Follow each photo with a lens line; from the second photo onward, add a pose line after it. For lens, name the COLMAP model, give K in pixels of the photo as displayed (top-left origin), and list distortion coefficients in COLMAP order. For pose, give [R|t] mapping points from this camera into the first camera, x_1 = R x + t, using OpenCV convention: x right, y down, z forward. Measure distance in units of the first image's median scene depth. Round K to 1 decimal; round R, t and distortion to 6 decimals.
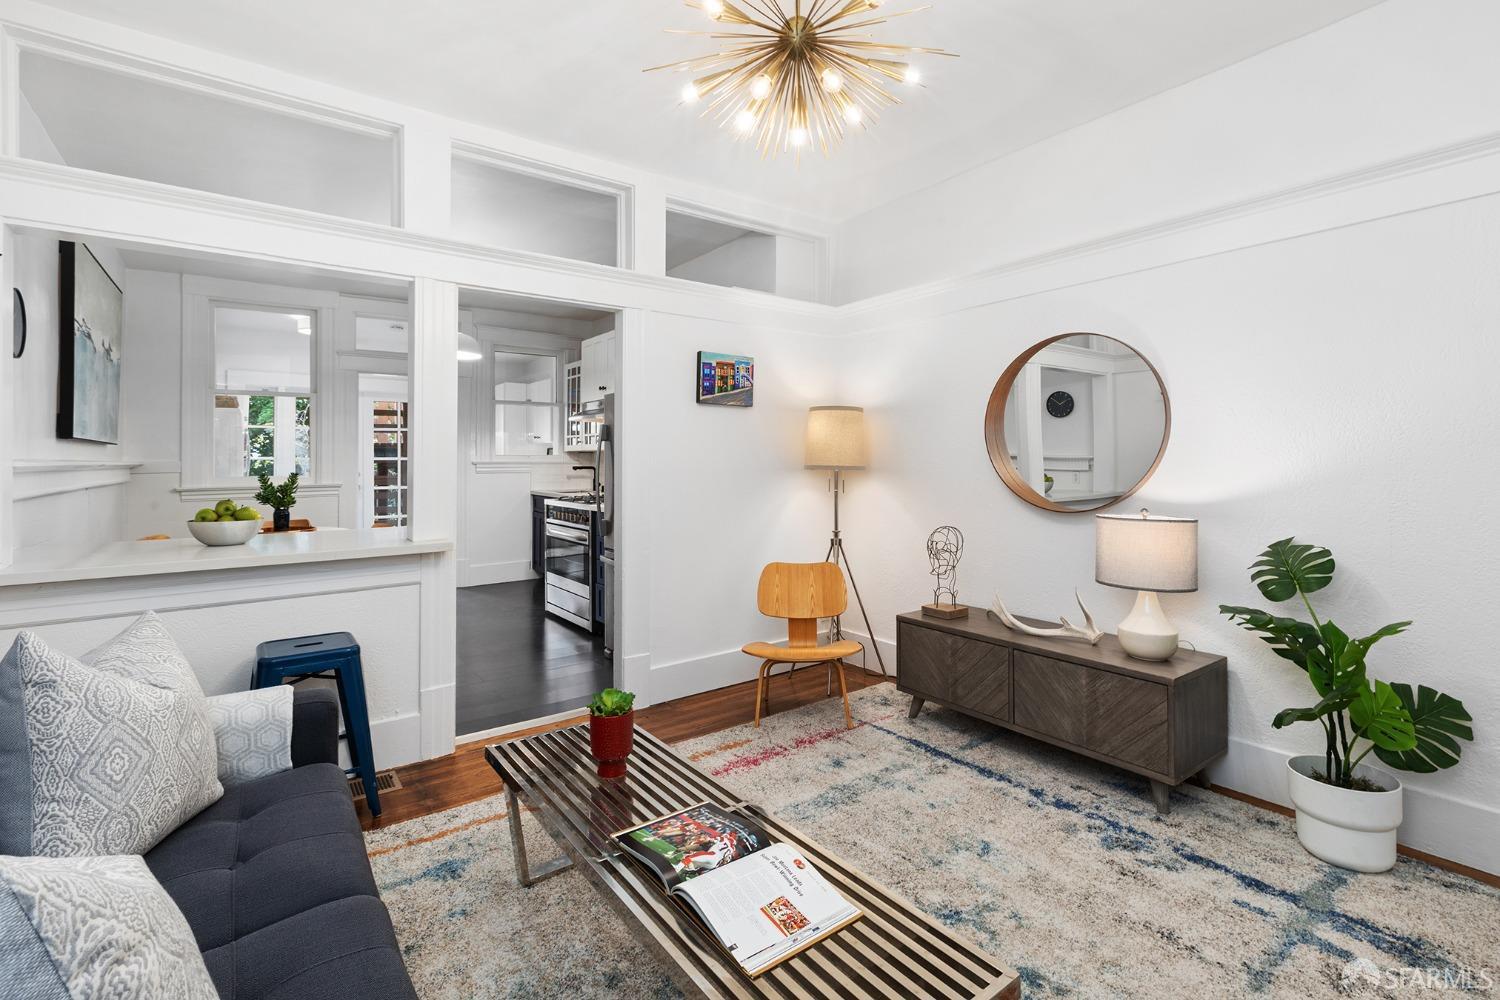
lens RADIAL K [[688.9, 0, 751.0], [0, 688.9, 447.9], [0, 0, 1]] dist [0.000564, -0.000439]
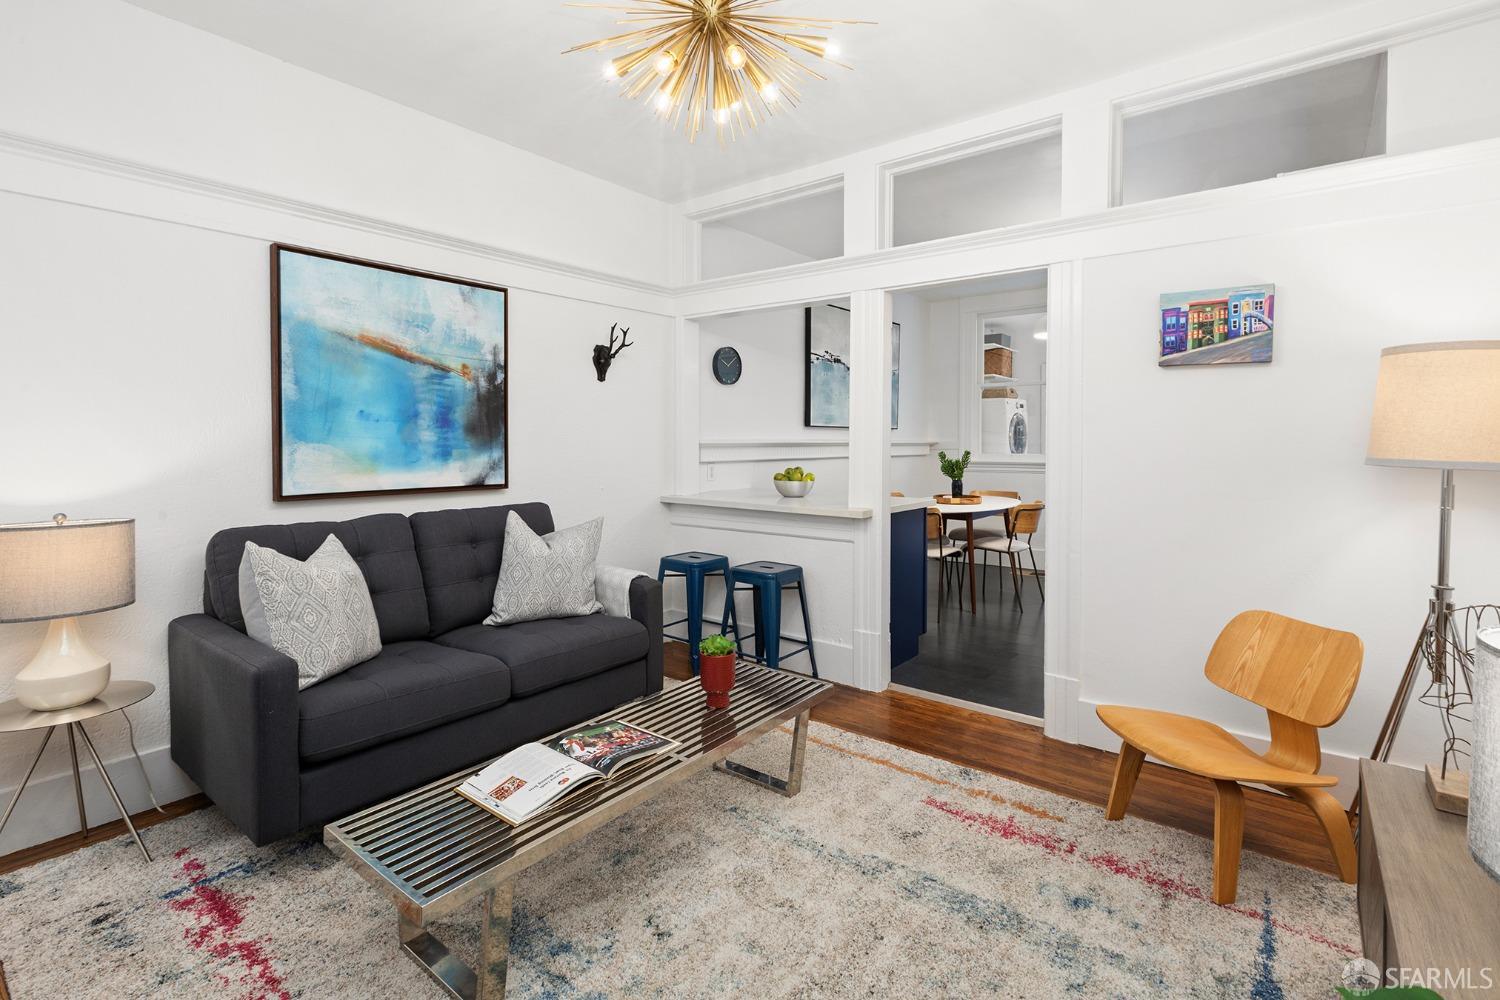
lens RADIAL K [[688.9, 0, 751.0], [0, 688.9, 447.9], [0, 0, 1]] dist [0.000564, -0.000439]
pose [[0.261344, 0.017482, -0.965087, 0.677560], [0.012465, 0.999691, 0.021485, -0.000858], [0.965165, -0.017645, 0.261046, 0.523544]]
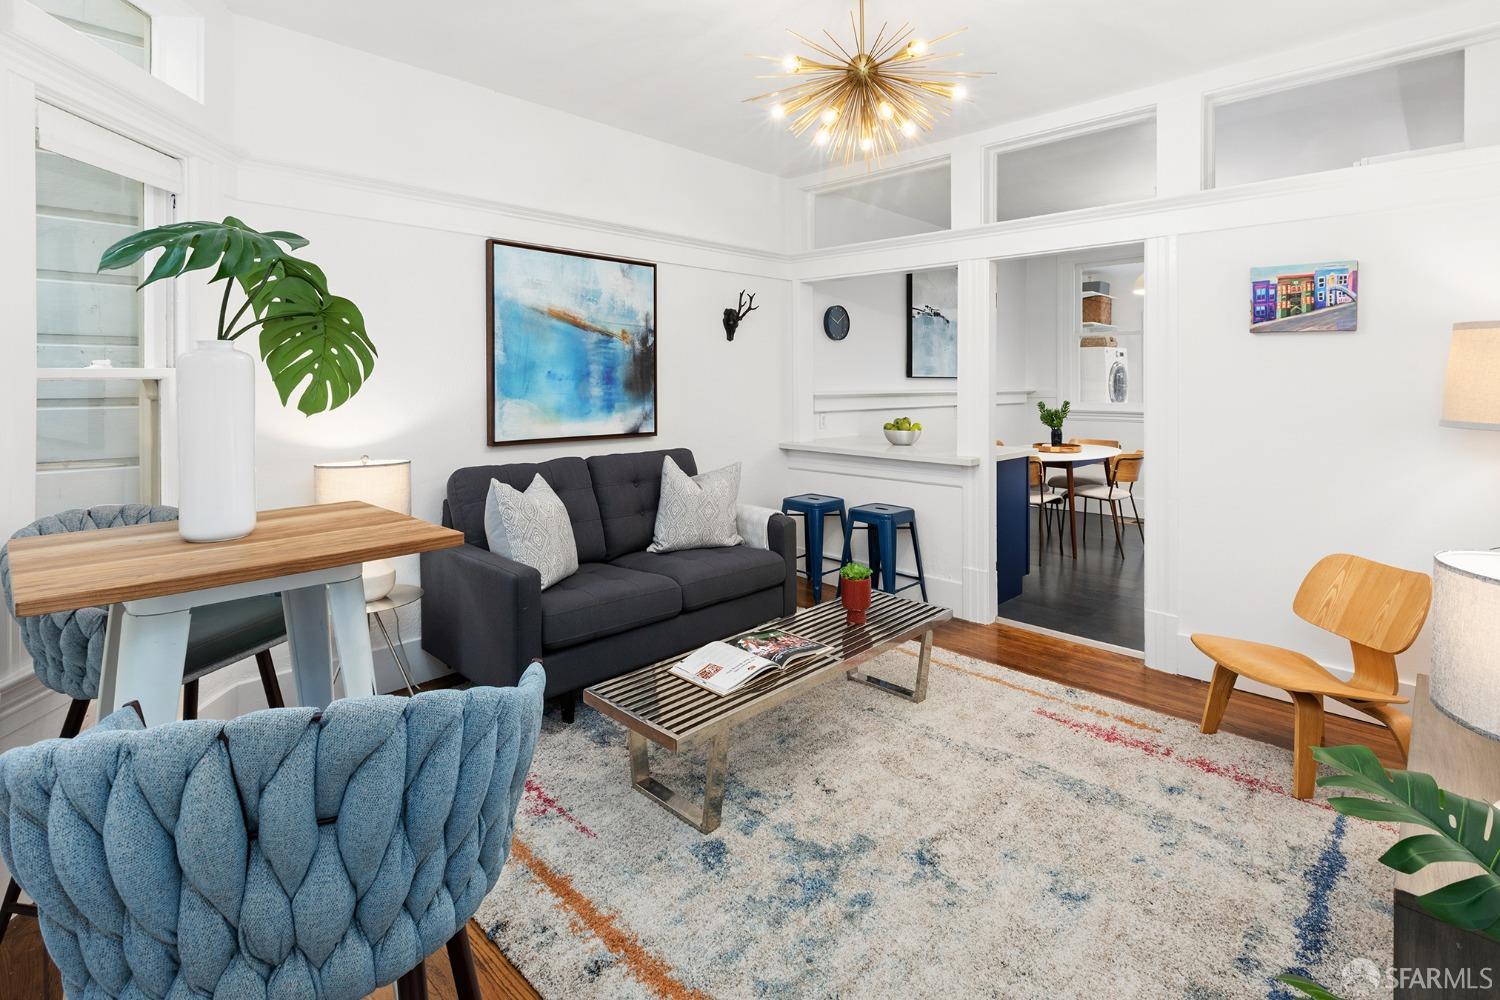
lens RADIAL K [[709.7, 0, 752.1], [0, 709.7, 376.3], [0, 0, 1]] dist [-0.003130, 0.000217]
pose [[0.156507, -0.000019, -0.987677, 0.859531], [0.013054, 0.999913, 0.002049, -0.031419], [0.987591, -0.013213, 0.156493, 0.391335]]
